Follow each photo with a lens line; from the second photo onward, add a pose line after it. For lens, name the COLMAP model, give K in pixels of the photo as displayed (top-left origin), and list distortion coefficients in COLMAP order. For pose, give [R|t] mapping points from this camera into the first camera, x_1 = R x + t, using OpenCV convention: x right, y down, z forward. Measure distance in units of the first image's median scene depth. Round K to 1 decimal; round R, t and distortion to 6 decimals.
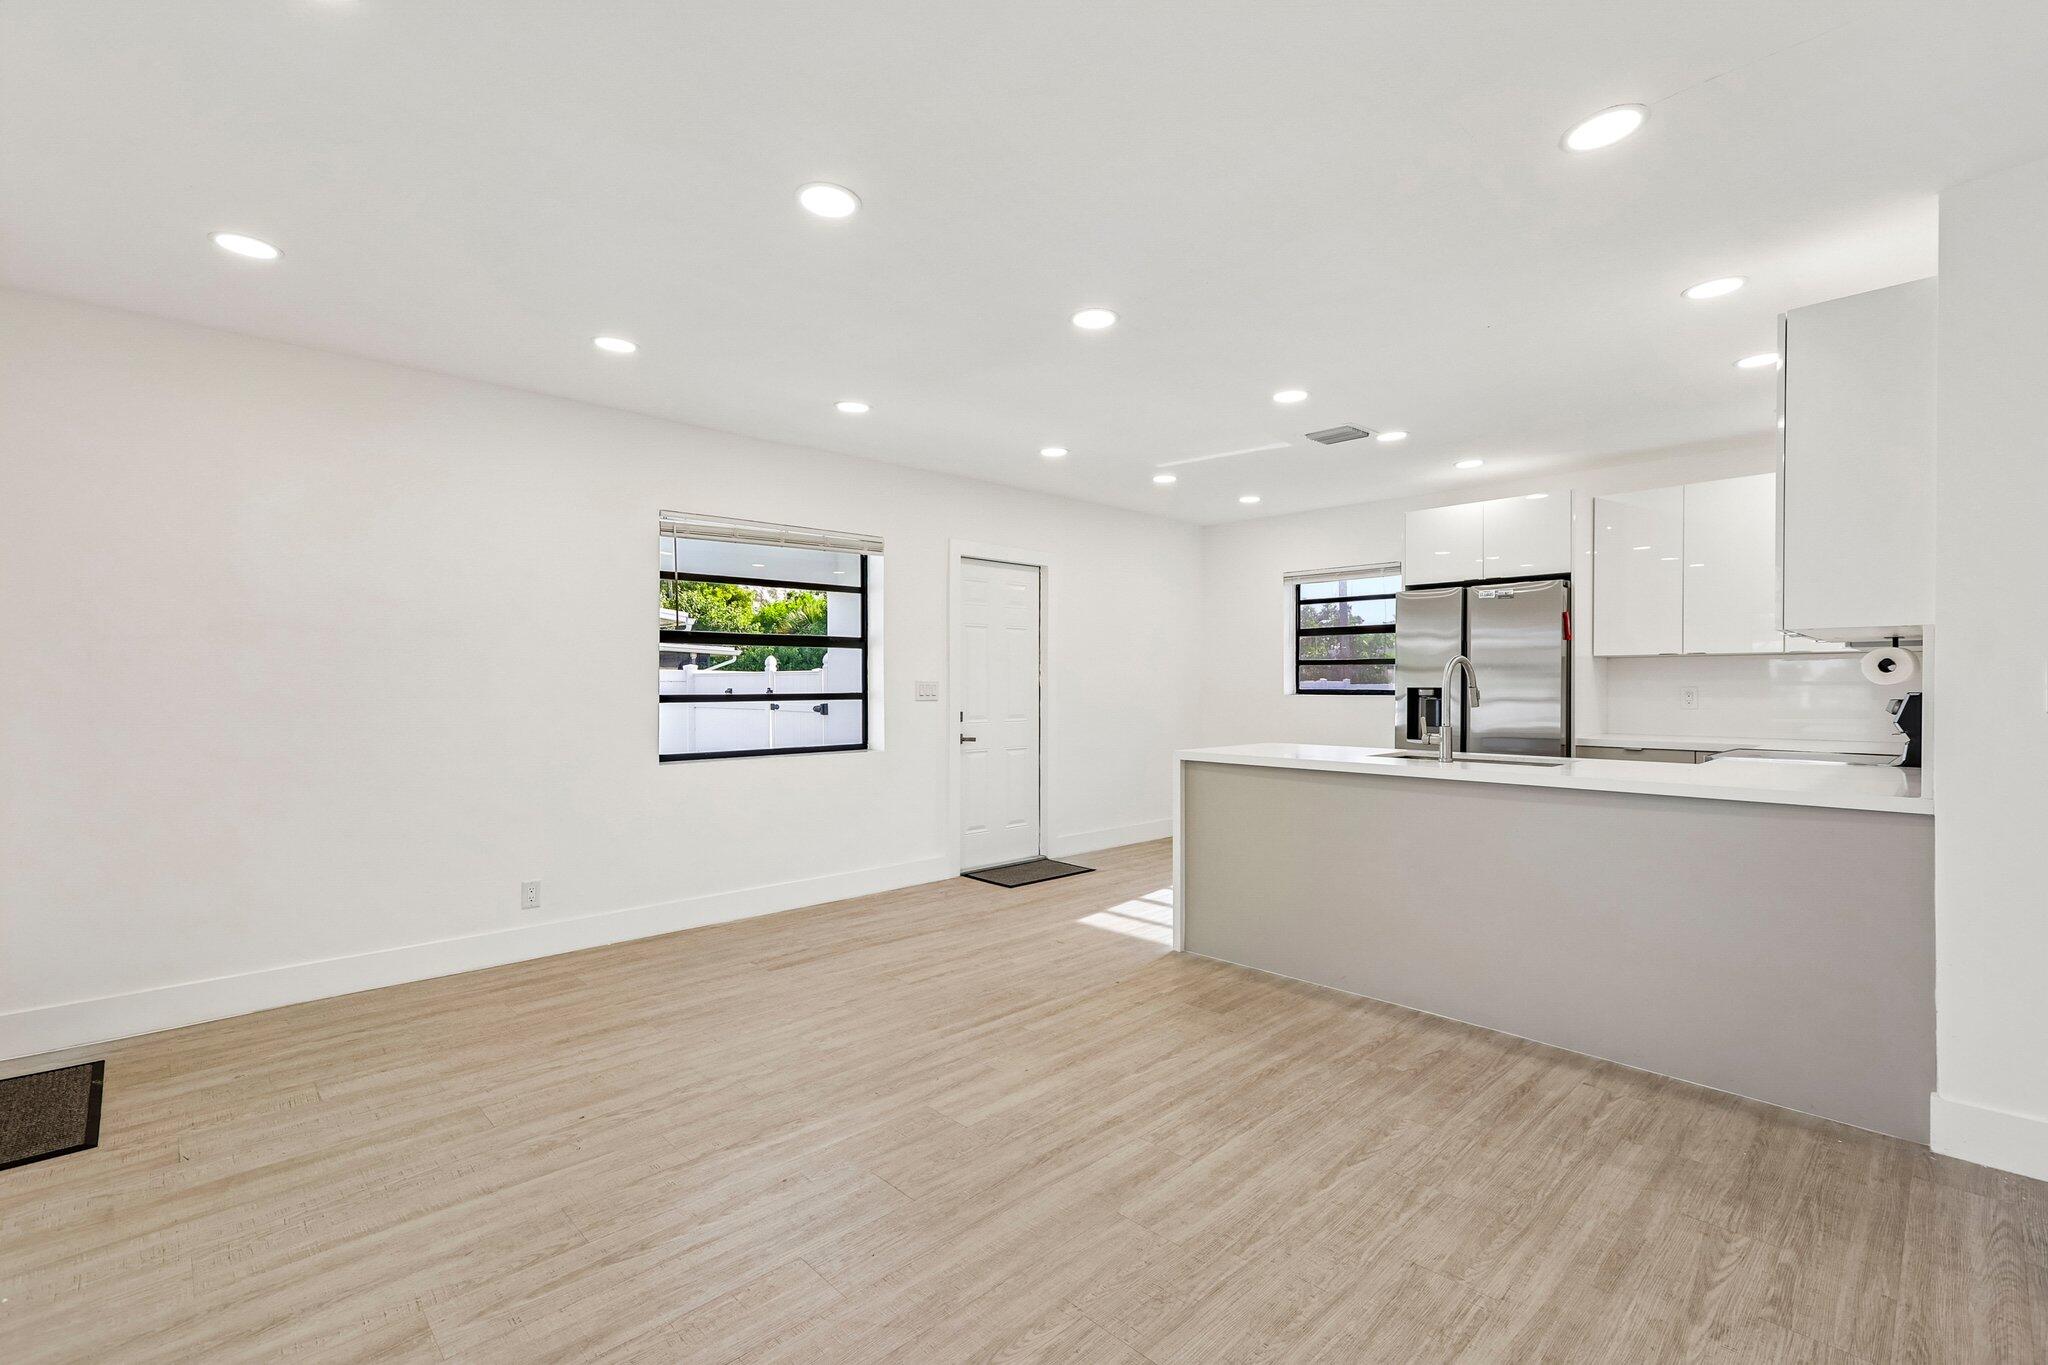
lens RADIAL K [[916.9, 0, 1022.1], [0, 916.9, 673.8], [0, 0, 1]] dist [0.004460, -0.000429]
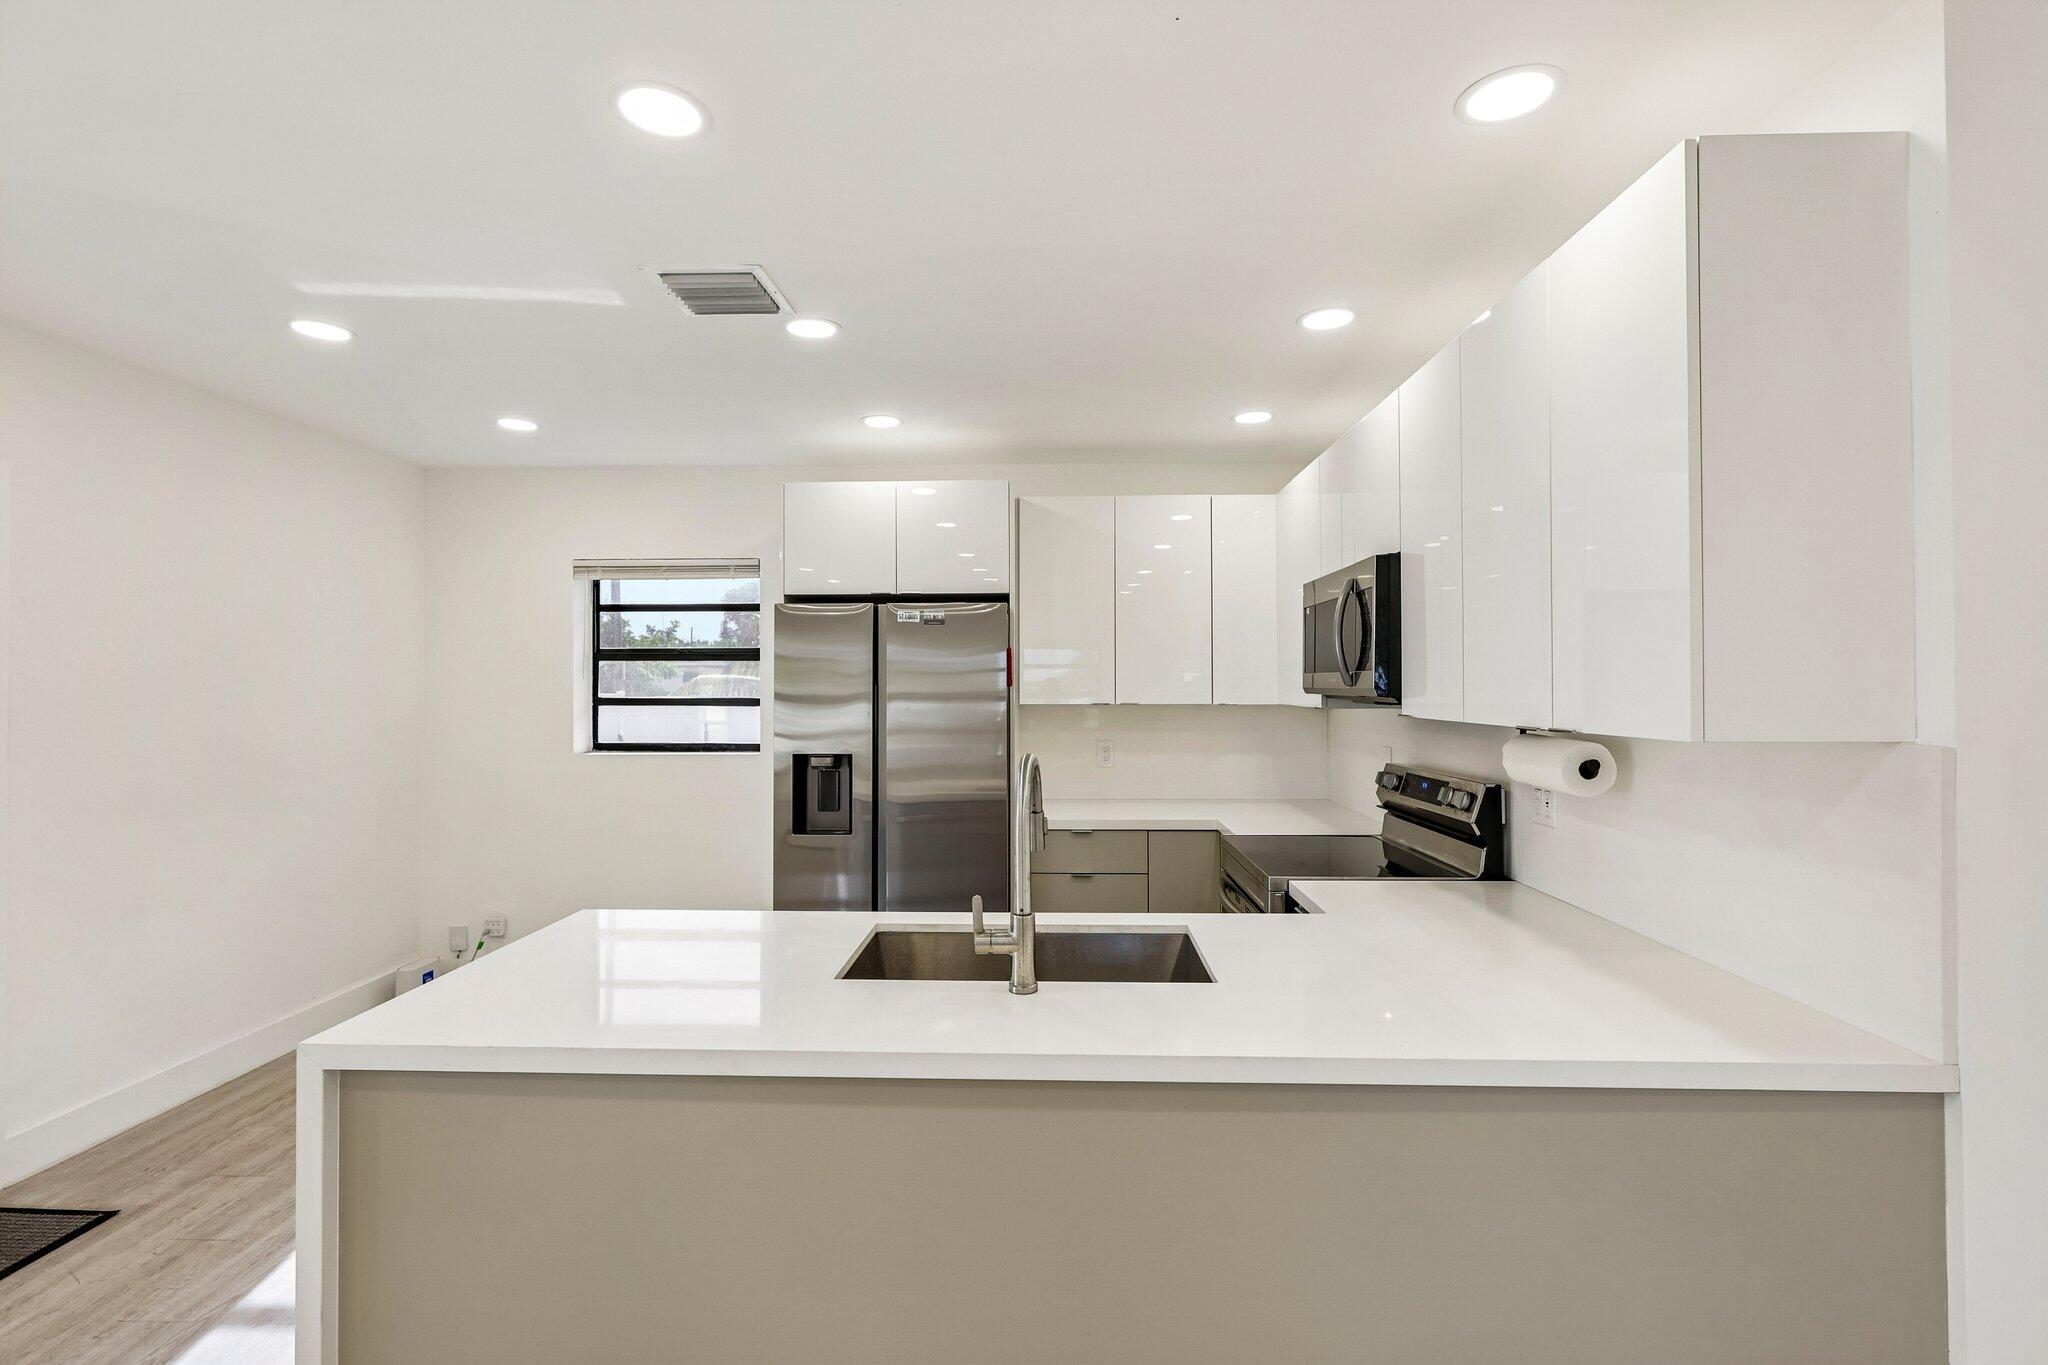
lens RADIAL K [[908.4, 0, 1024.0], [0, 908.4, 682.5], [0, 0, 1]] dist [-0.000905, 0.000731]
pose [[0.716427, 0.000909, 0.697661, 0.096705], [-0.005763, 0.999973, 0.004615, -0.040787], [-0.697638, -0.007327, 0.716413, 0.451605]]
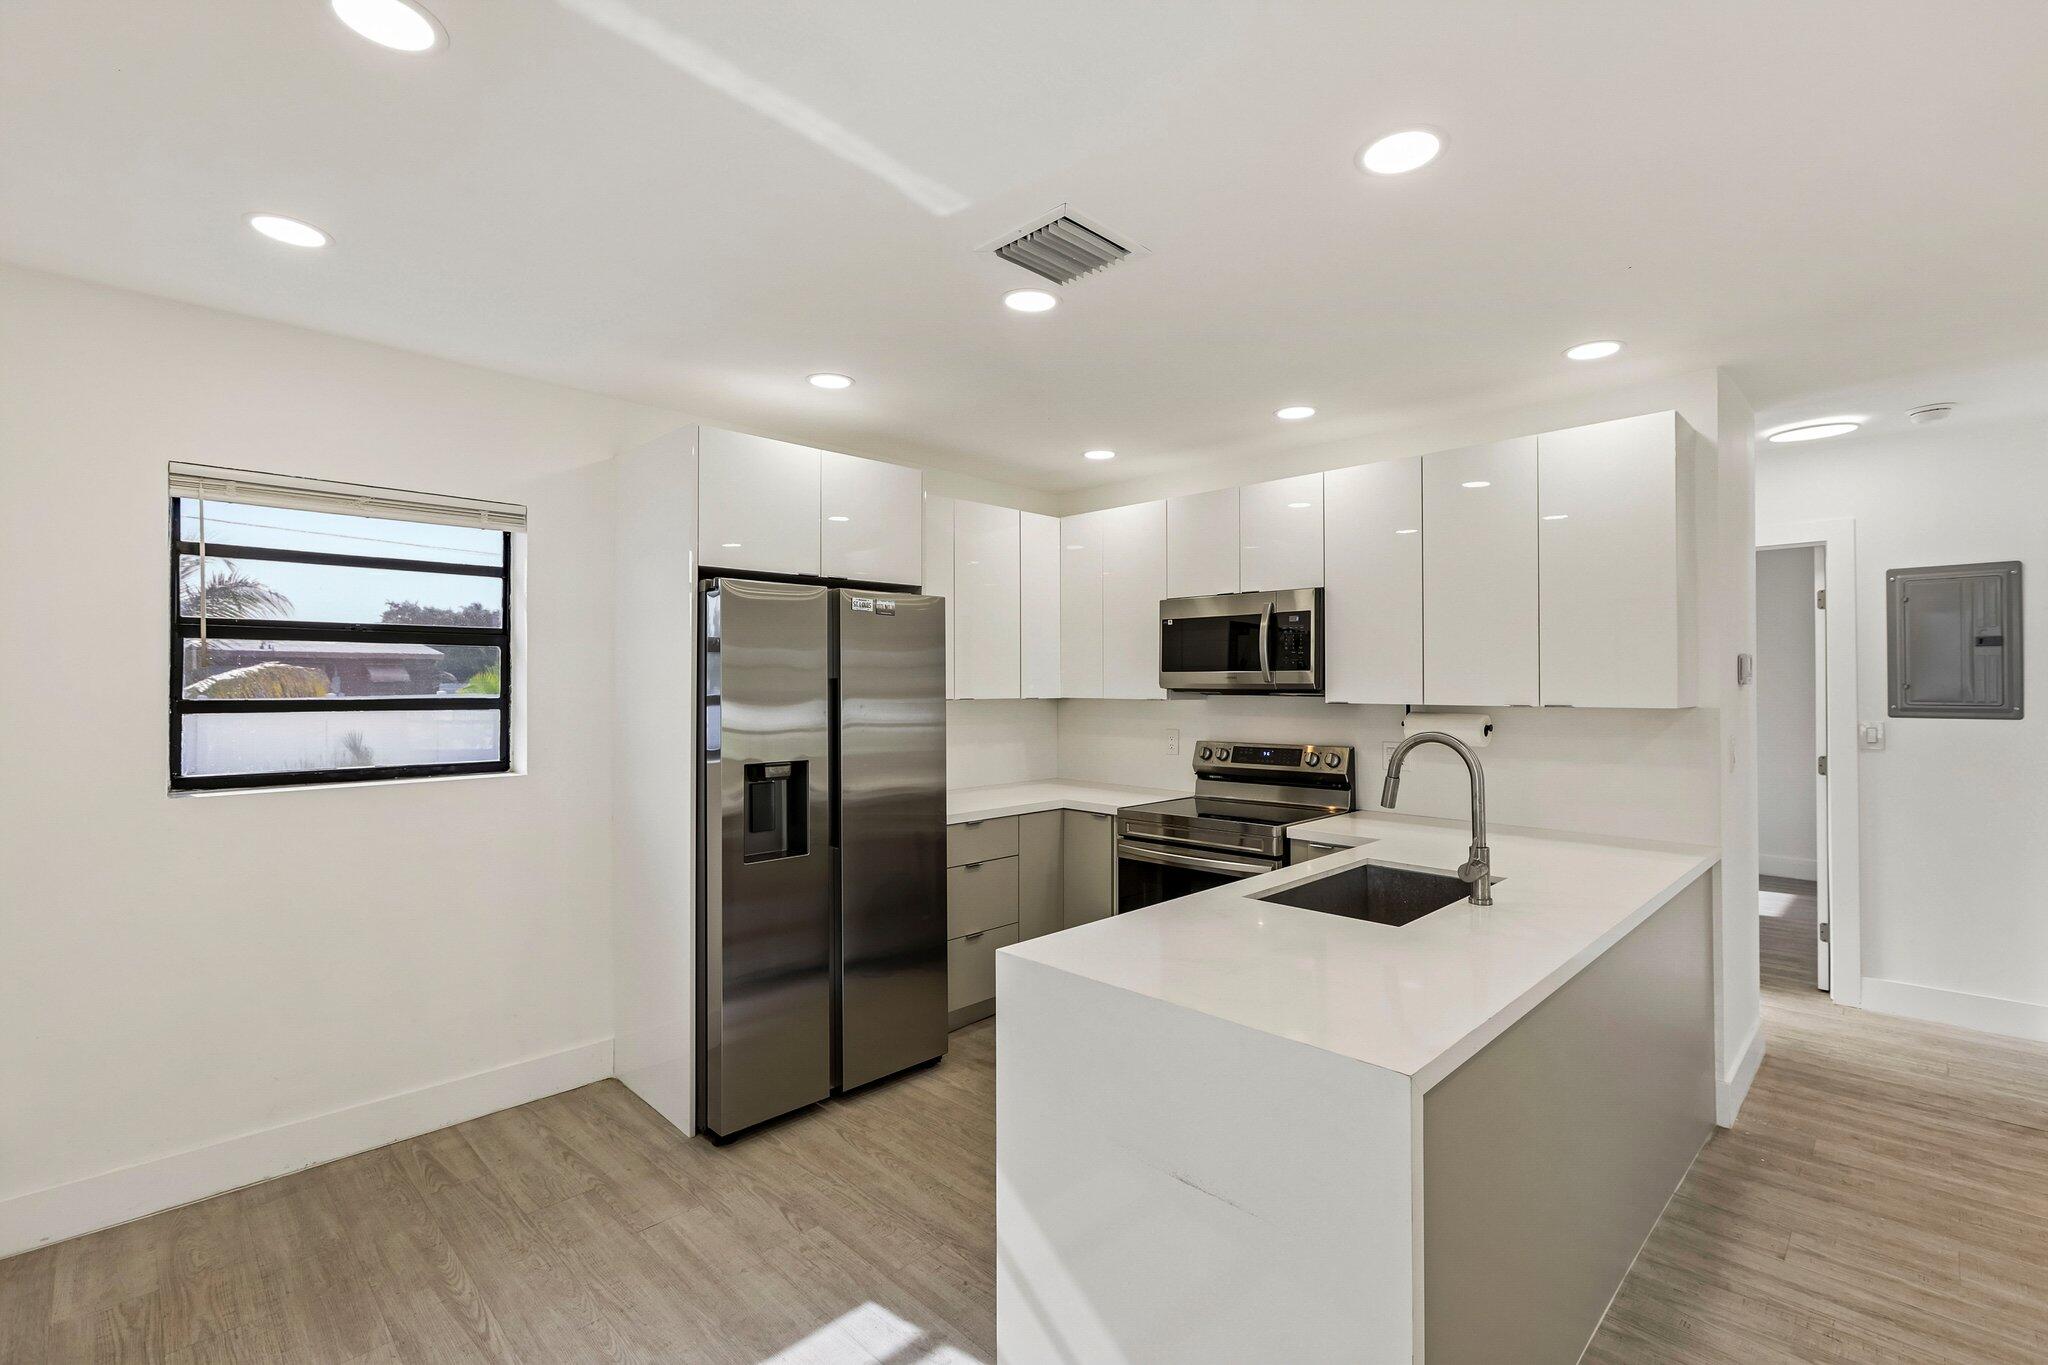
lens RADIAL K [[894.9, 0, 1033.1], [0, 894.9, 684.5], [0, 0, 1]] dist [0.002664, -0.000233]
pose [[-0.015008, -0.004130, 0.999879, -0.097903], [-0.011079, 0.999931, 0.003964, -0.036114], [-0.999826, -0.011019, -0.015052, 0.882095]]
